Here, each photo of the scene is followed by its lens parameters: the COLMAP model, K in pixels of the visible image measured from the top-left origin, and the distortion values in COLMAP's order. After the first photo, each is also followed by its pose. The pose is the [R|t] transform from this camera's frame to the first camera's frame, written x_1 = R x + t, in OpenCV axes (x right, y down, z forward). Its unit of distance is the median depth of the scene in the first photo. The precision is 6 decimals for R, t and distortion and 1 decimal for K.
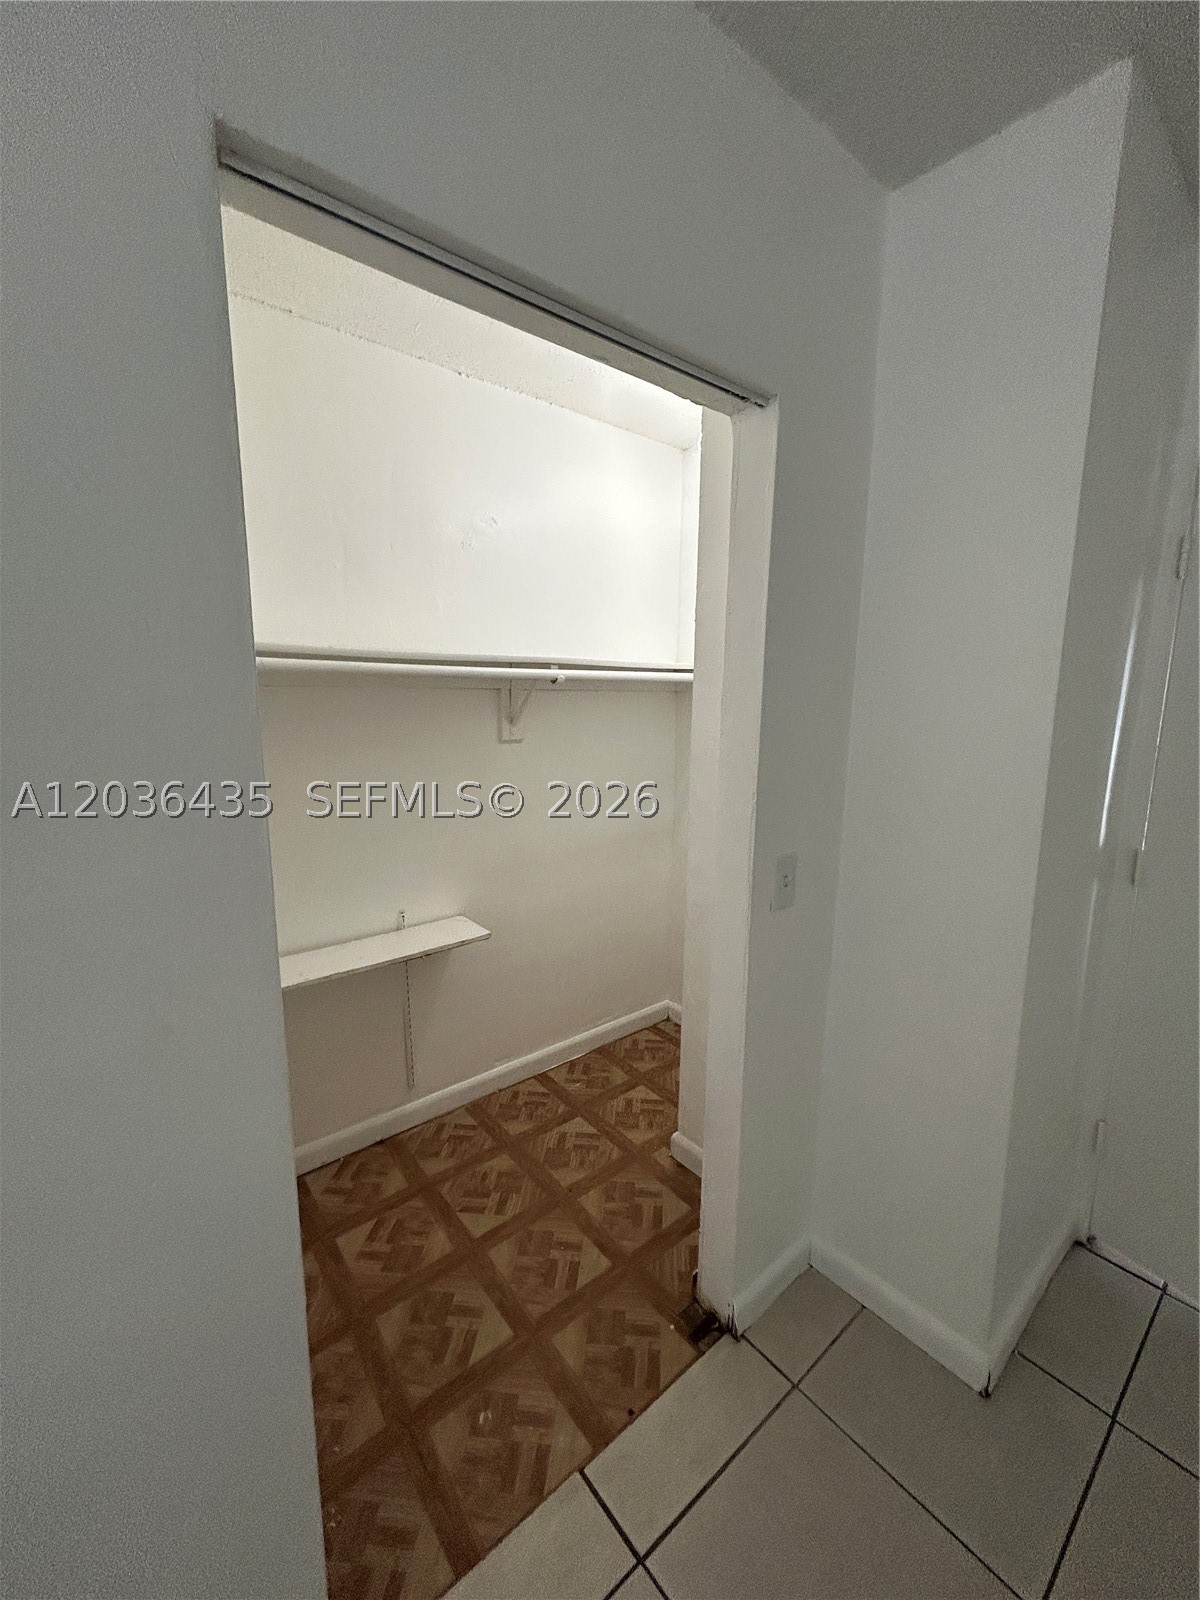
lens RADIAL K [[642.0, 0, 601.2], [0, 642.0, 801.3], [0, 0, 1]] dist [-0.007016, 0.001479]
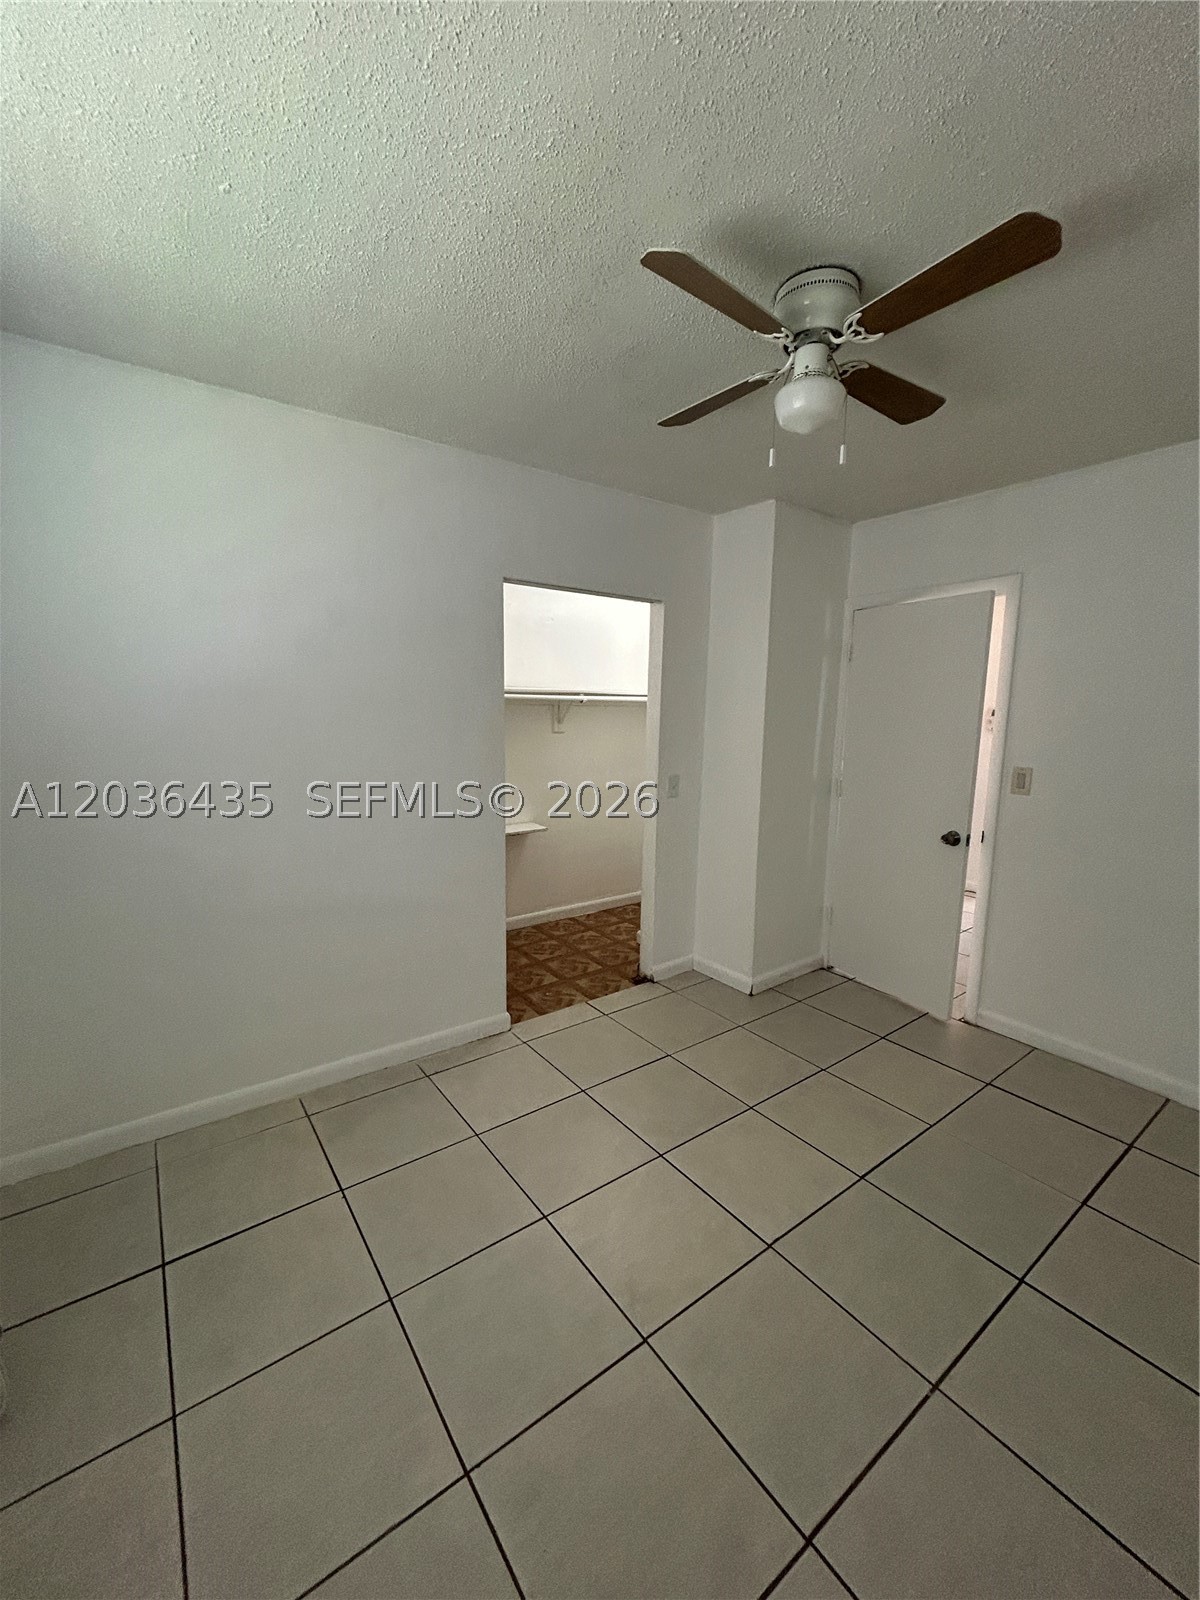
lens RADIAL K [[642.0, 0, 596.9], [0, 642.0, 803.0], [0, 0, 1]] dist [-0.007016, 0.001479]
pose [[0.998568, 0.015347, -0.051249, 0.077920], [-0.015965, 0.999805, -0.011659, 0.144073], [0.051060, 0.012460, 0.998618, -0.946153]]
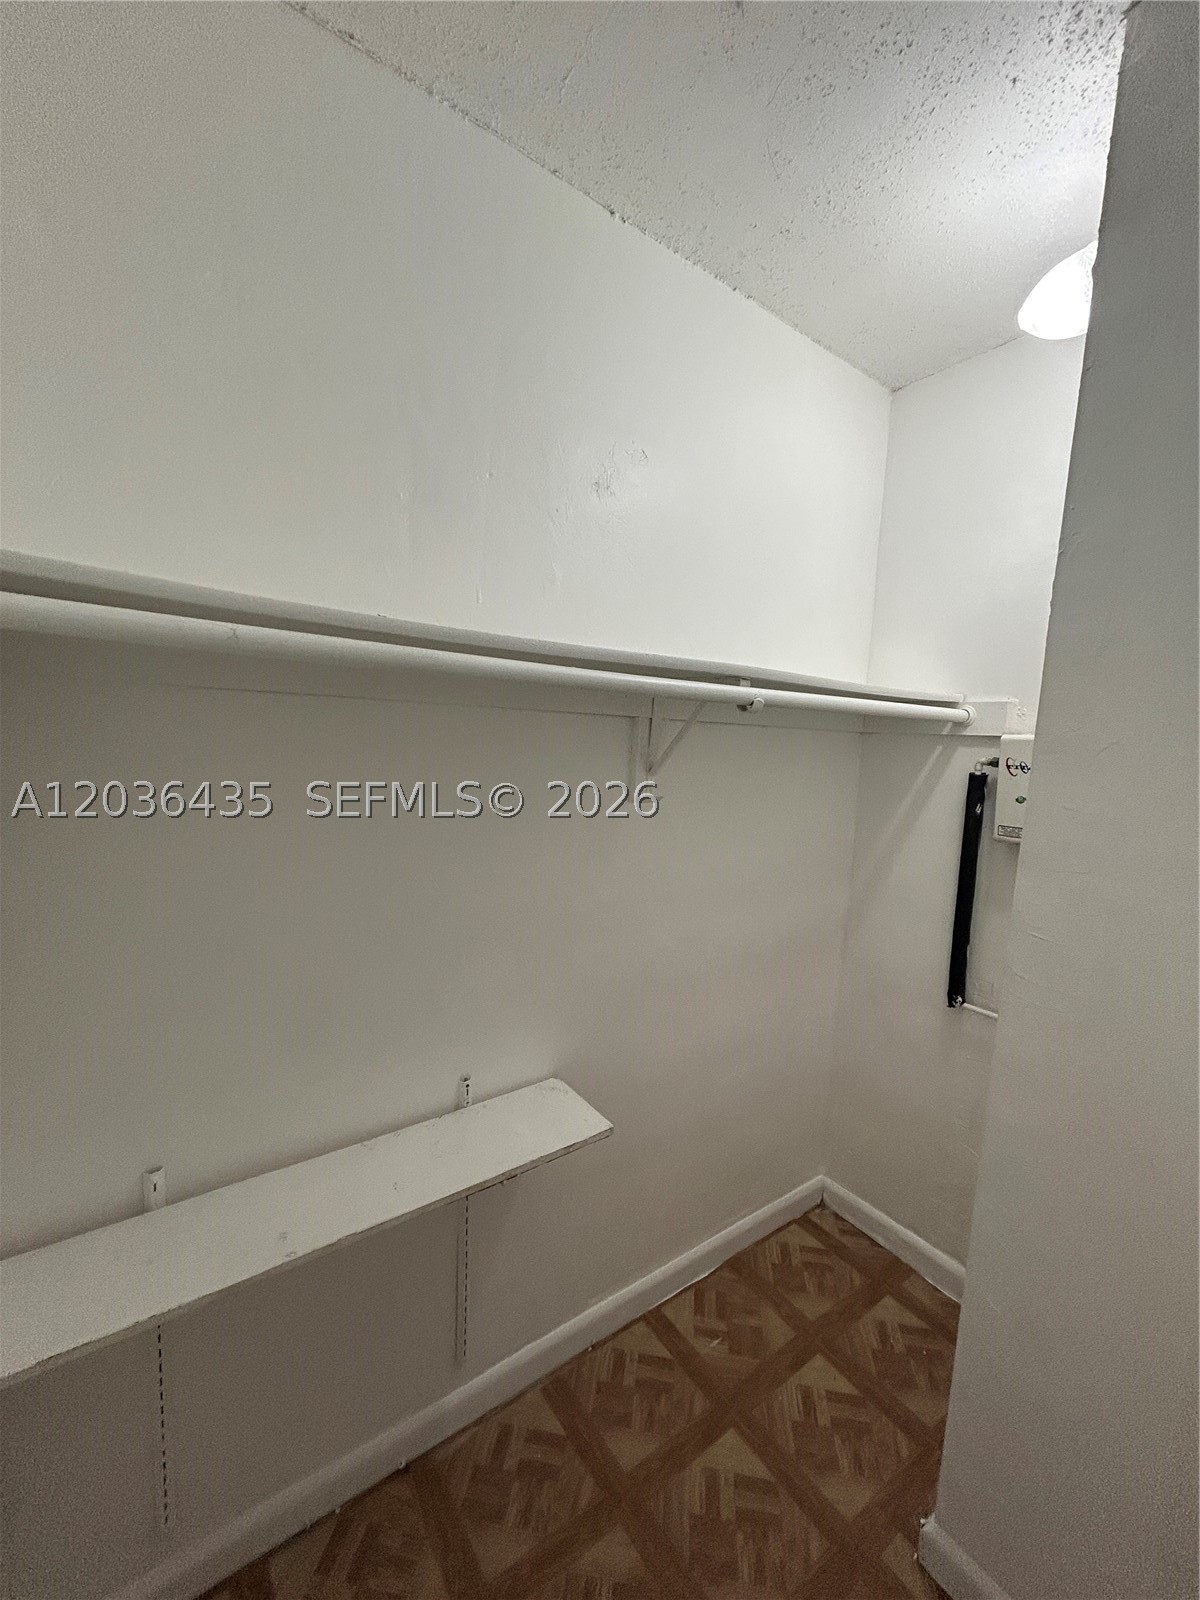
lens RADIAL K [[642.0, 0, 601.1], [0, 642.0, 800.1], [0, 0, 1]] dist [-0.007016, 0.001479]
pose [[0.997445, 0.045509, -0.055073, -0.158312], [-0.048796, 0.997011, -0.059896, -0.055198], [0.052182, 0.062430, 0.996684, 0.382150]]
